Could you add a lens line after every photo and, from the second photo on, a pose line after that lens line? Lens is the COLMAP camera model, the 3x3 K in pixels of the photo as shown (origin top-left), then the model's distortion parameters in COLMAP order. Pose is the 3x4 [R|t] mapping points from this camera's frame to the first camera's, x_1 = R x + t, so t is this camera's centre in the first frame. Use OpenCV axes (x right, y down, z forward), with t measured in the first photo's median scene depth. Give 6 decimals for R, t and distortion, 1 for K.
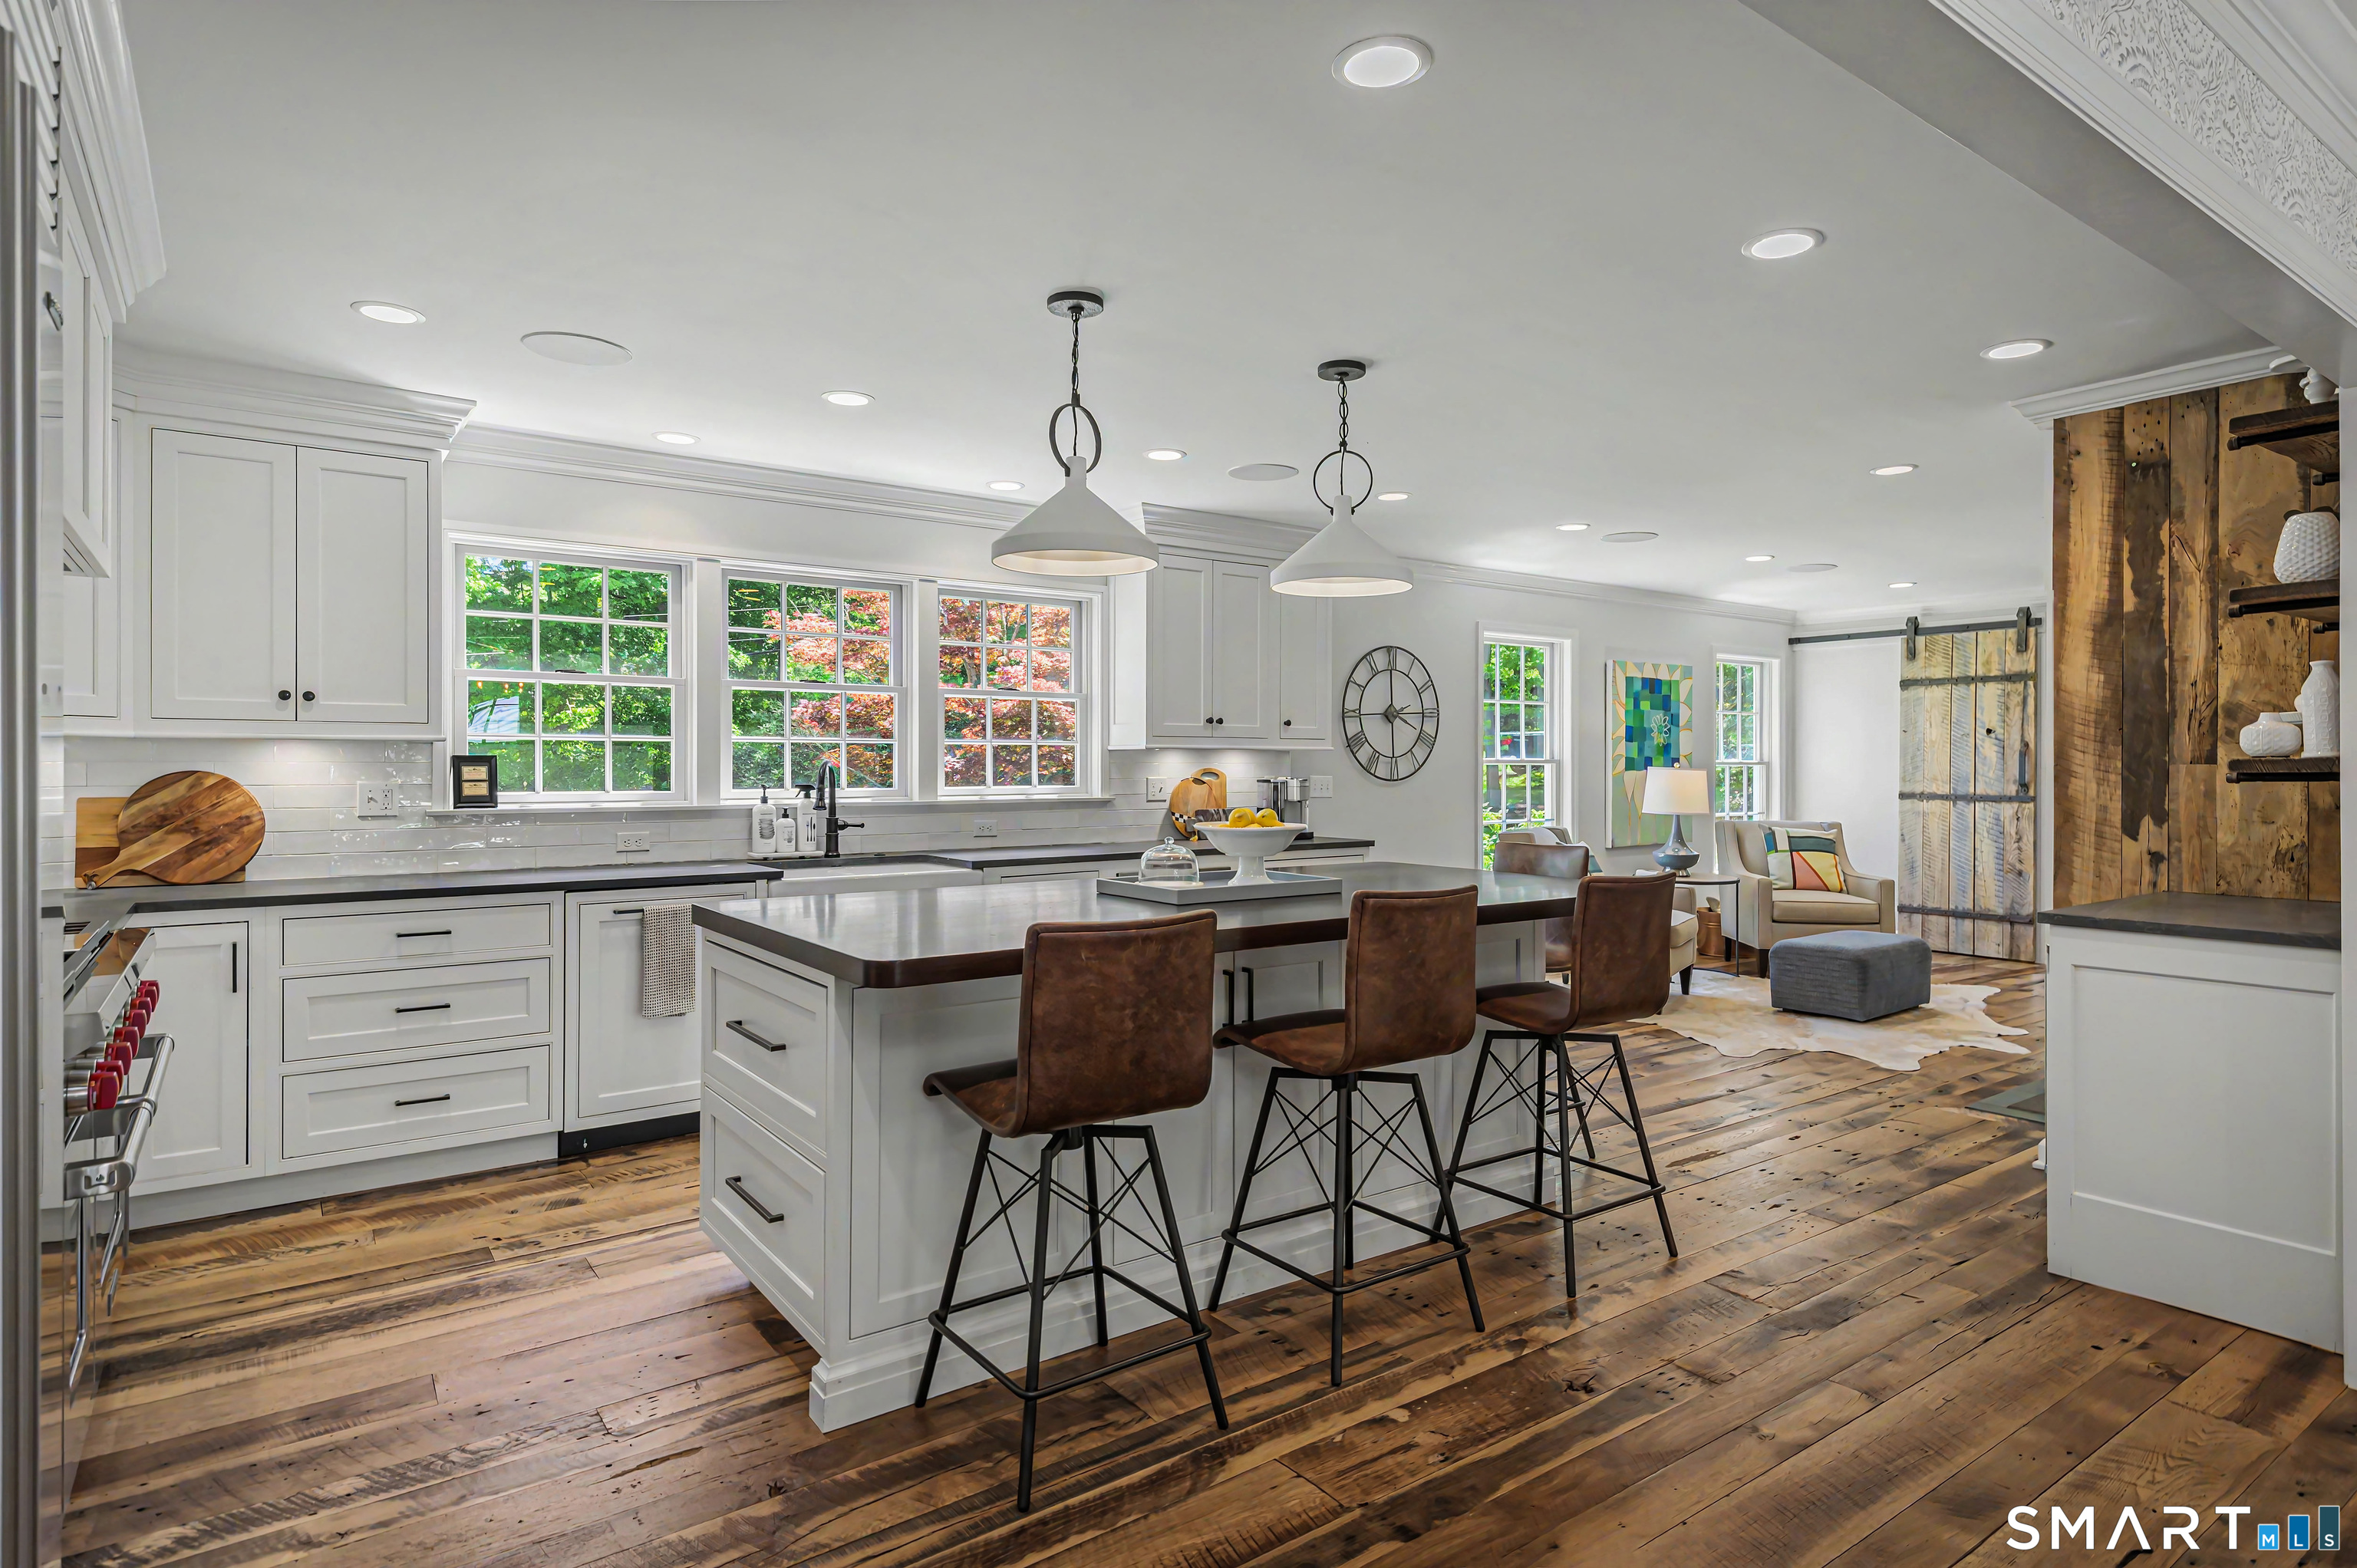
lens RADIAL K [[1242.4, 0, 1184.8], [0, 1242.4, 775.4], [0, 0, 1]] dist [0.024849, -0.003568]
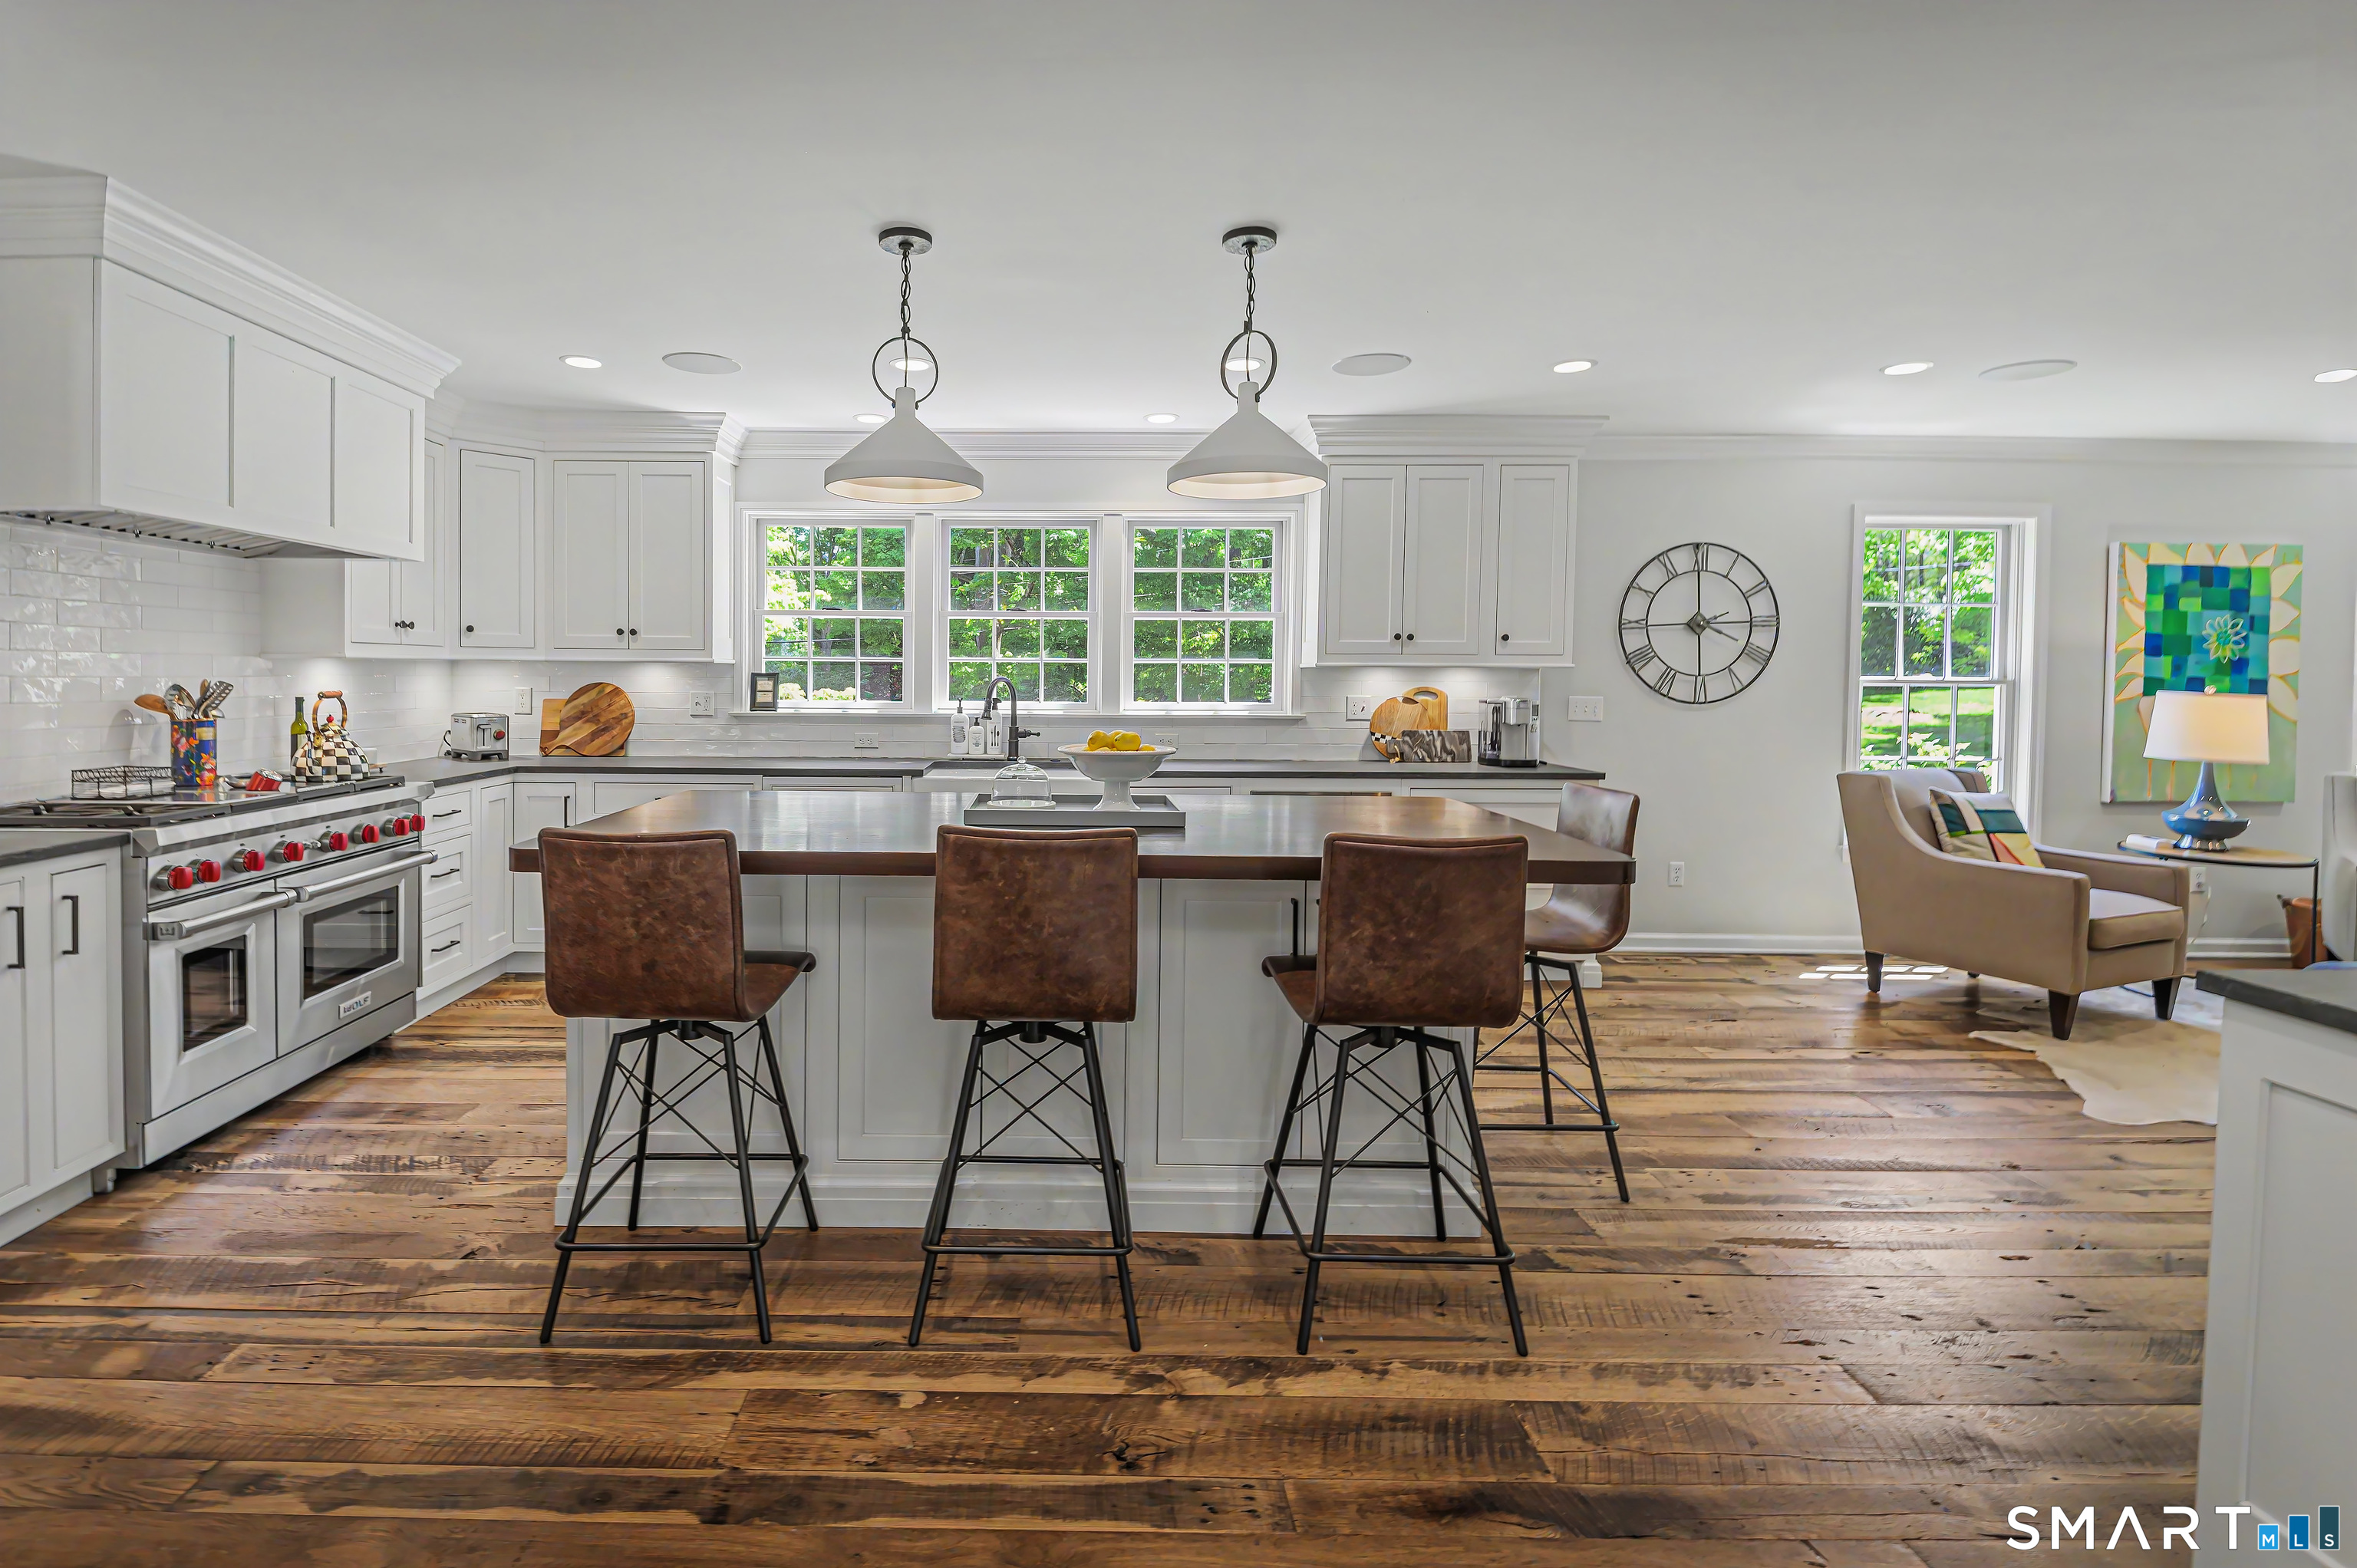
lens RADIAL K [[1075.5, 0, 1032.4], [0, 1075.5, 718.1], [0, 0, 1]] dist [-0.000795, -0.003704]
pose [[0.807412, 0.026758, -0.589381, 0.404764], [-0.010880, 0.999476, 0.030471, -0.005863], [0.589887, -0.018190, 0.807281, 0.251203]]
